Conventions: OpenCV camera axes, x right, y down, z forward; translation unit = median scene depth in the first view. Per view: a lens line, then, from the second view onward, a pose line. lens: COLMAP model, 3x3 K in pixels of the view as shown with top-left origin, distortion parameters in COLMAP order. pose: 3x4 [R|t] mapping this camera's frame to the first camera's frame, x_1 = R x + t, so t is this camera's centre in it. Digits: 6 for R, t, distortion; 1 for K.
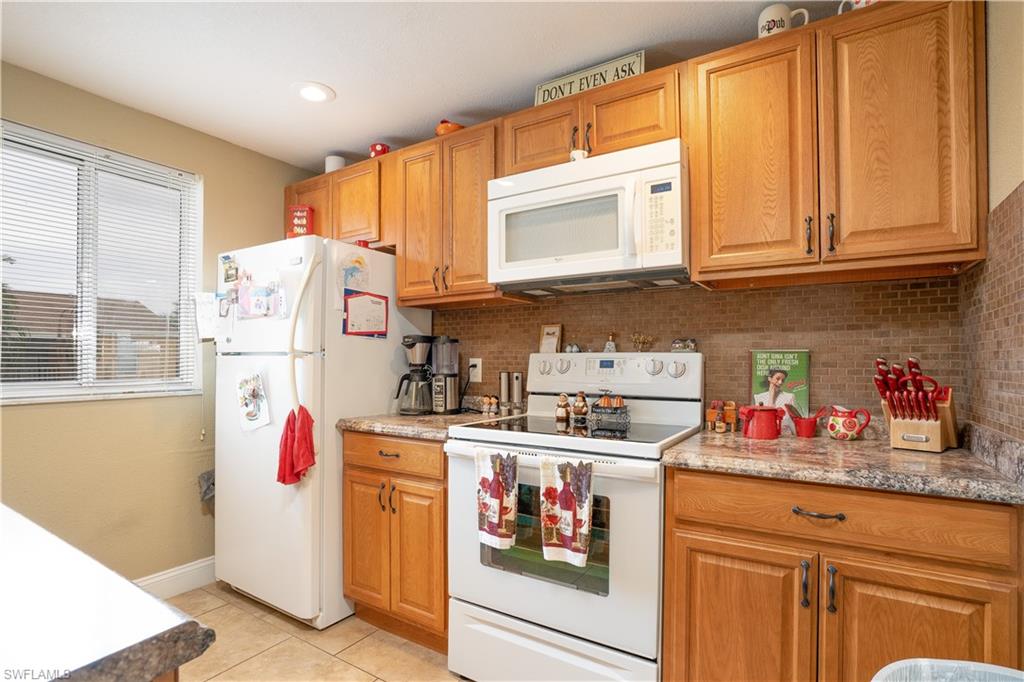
lens RADIAL K [[483.9, 0, 511.0], [0, 483.9, 347.4], [0, 0, 1]] dist [-0.032079, 0.000247]
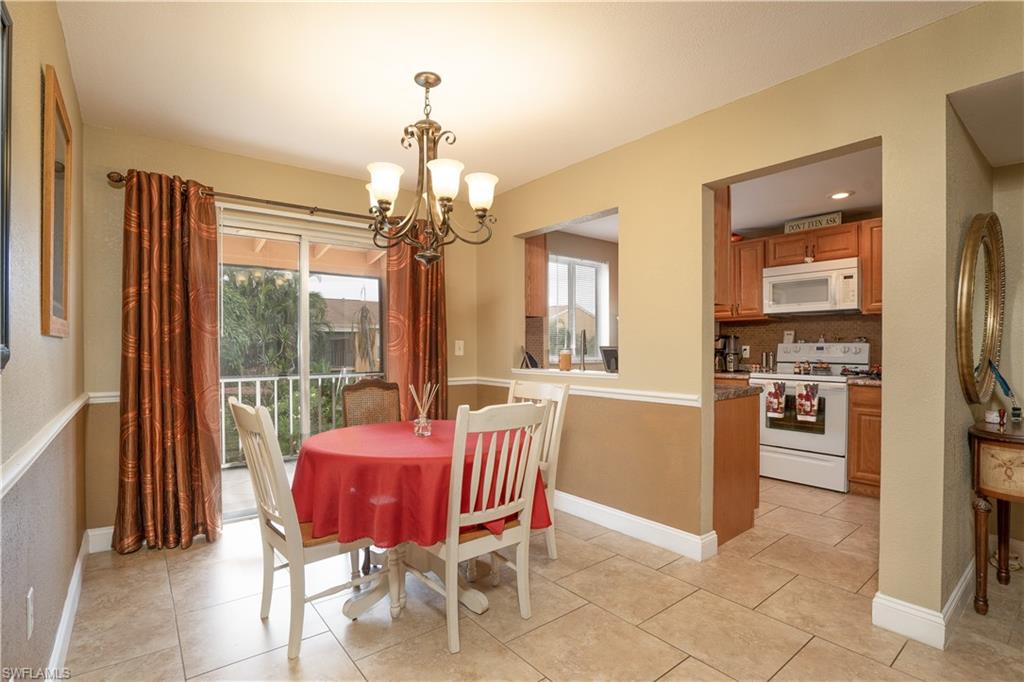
lens RADIAL K [[483.9, 0, 513.0], [0, 483.9, 346.3], [0, 0, 1]] dist [-0.032079, 0.000247]
pose [[0.947537, -0.000827, -0.319644, -0.540033], [0.007809, 0.999758, 0.020564, -0.038438], [0.319550, -0.021981, 0.947315, -1.877176]]
